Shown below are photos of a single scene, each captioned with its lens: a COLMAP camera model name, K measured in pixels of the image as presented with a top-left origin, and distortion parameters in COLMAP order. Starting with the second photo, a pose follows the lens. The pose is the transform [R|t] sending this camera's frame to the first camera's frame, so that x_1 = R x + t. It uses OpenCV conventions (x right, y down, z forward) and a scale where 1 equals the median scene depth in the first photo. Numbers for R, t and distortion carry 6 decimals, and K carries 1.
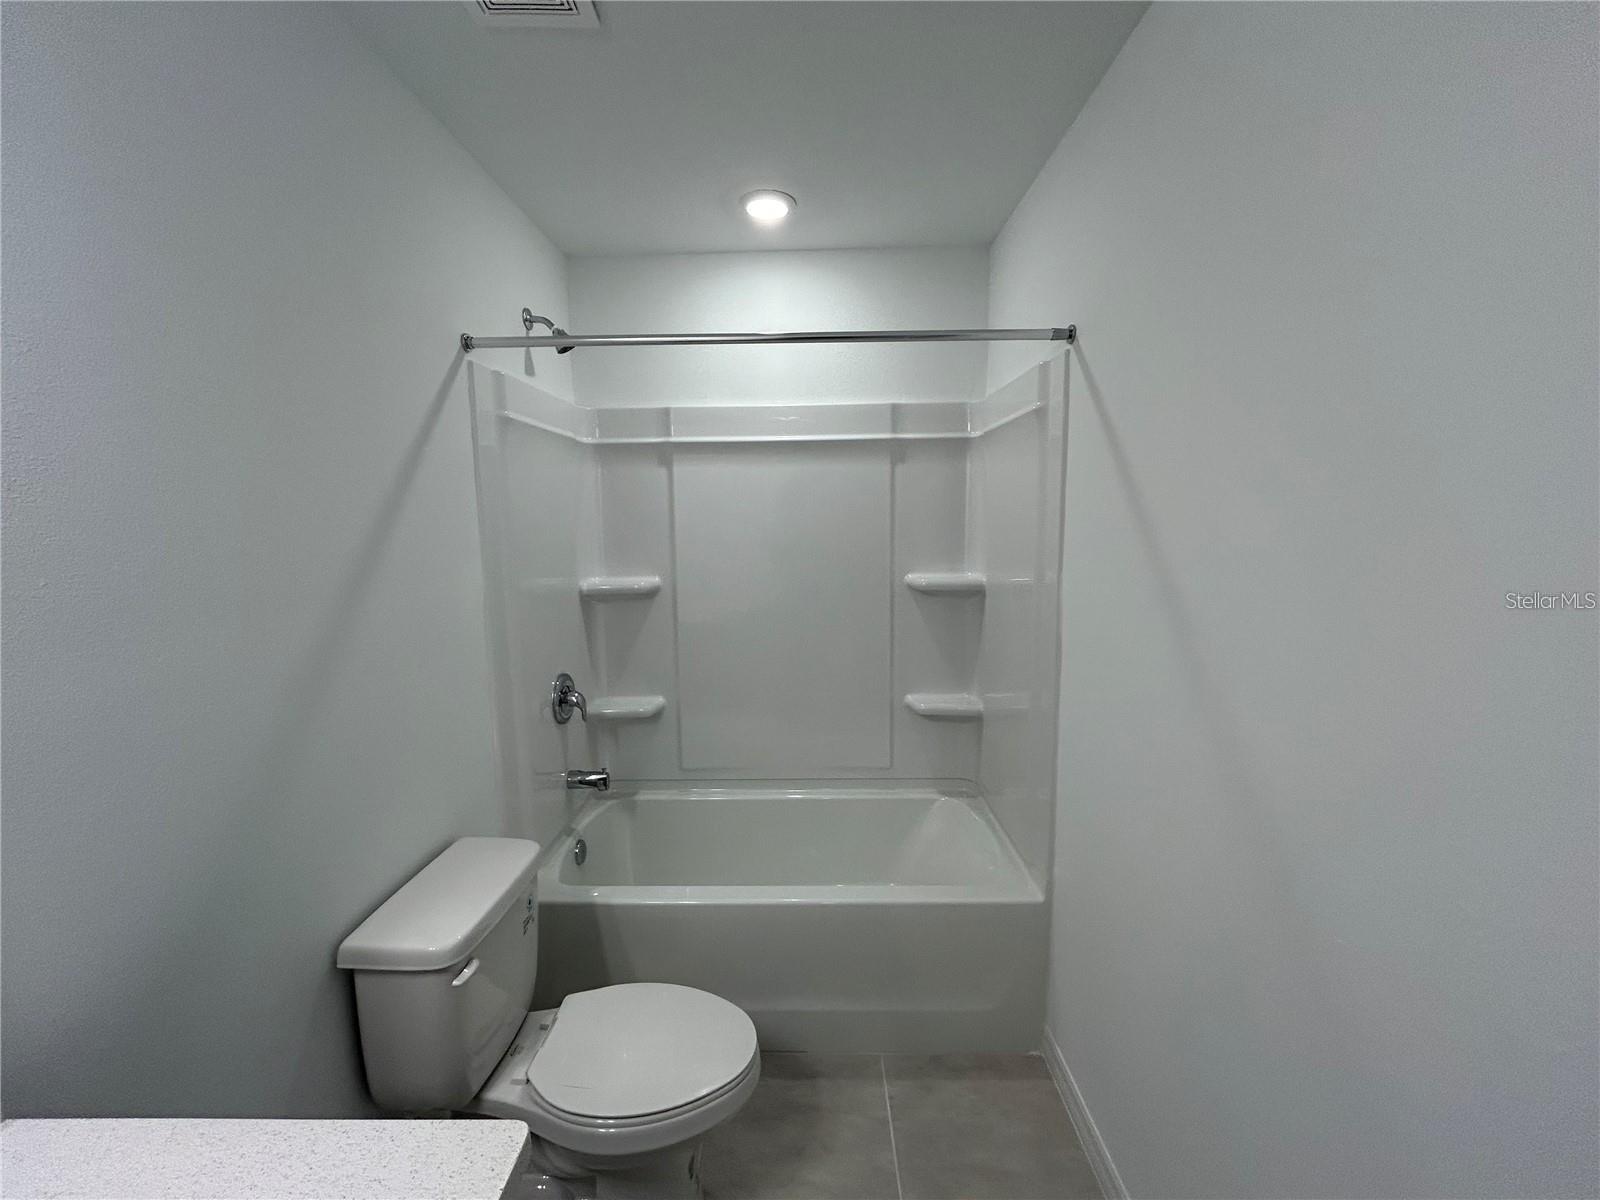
lens RADIAL K [[652.4, 0, 797.3], [0, 652.4, 597.1], [0, 0, 1]] dist [0.001092, 0.000191]
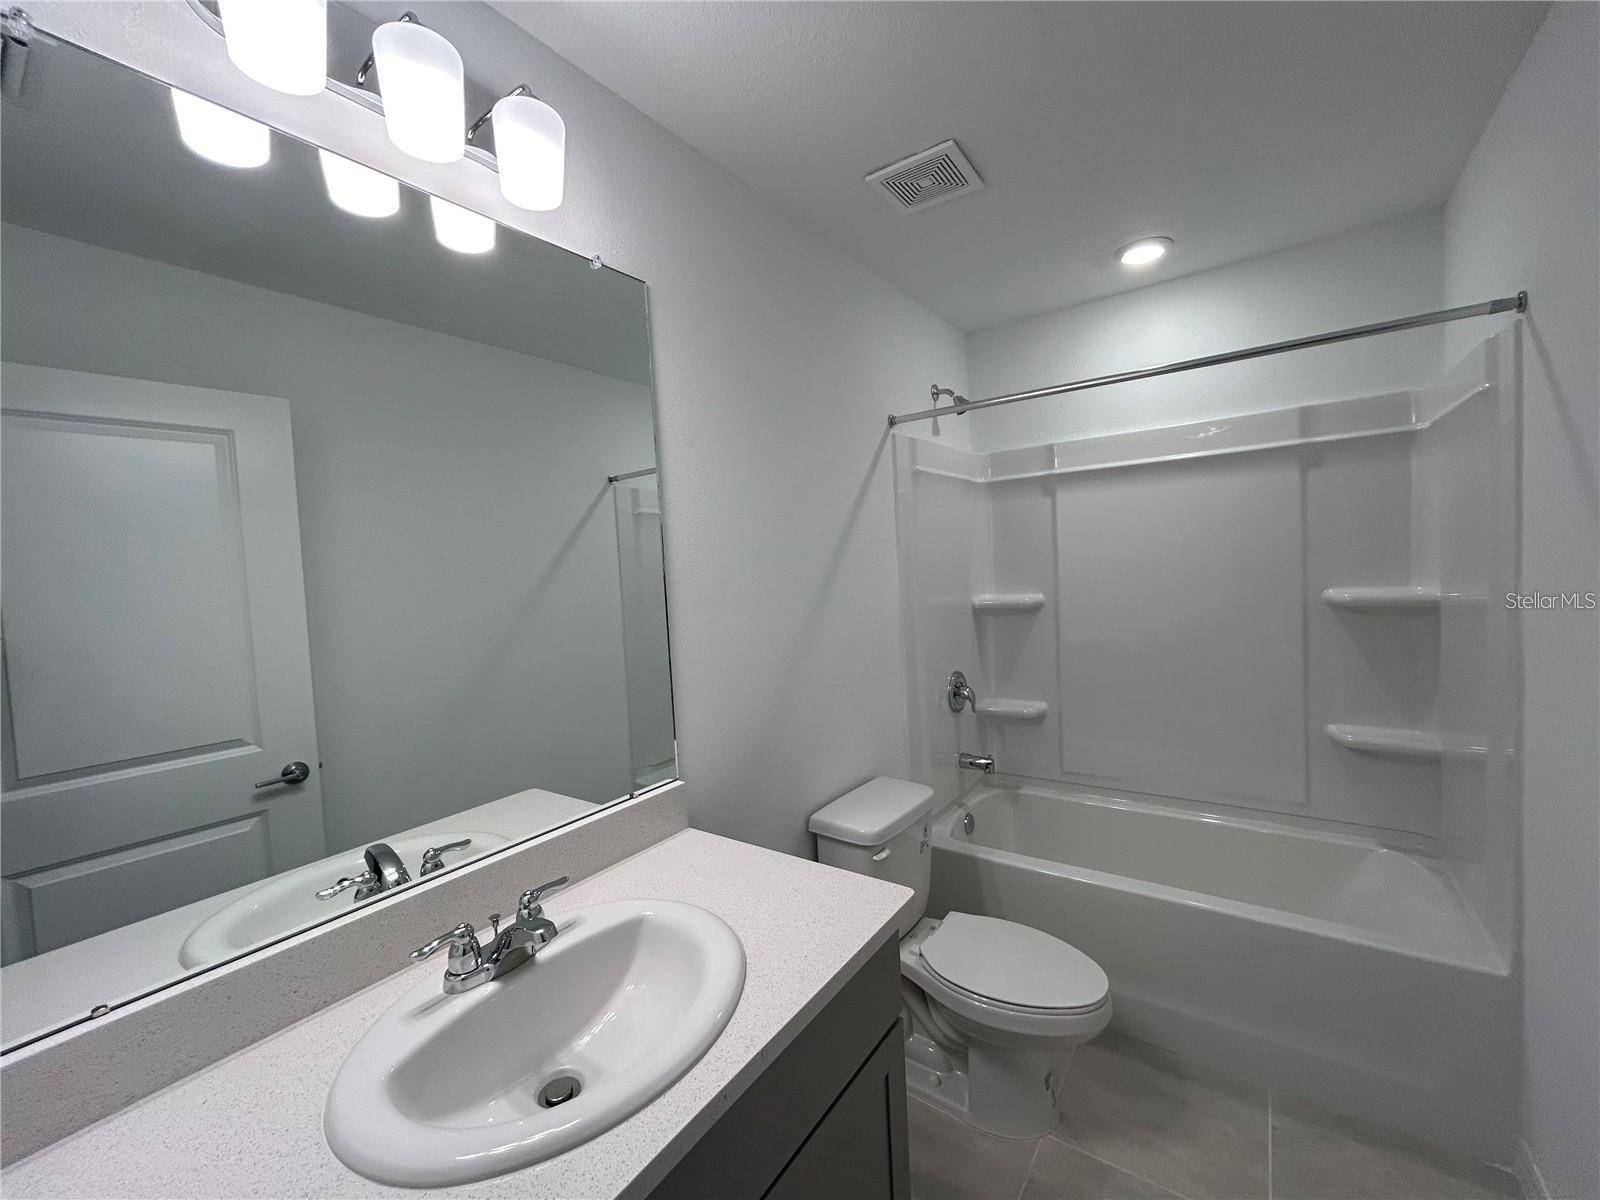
lens RADIAL K [[647.6, 0, 795.4], [0, 647.6, 598.7], [0, 0, 1]] dist [-0.001059, 0.000460]
pose [[0.818401, -0.000912, -0.574647, 0.087136], [-0.027490, 0.998792, -0.040737, 0.037015], [0.573989, 0.049137, 0.817387, -0.167636]]
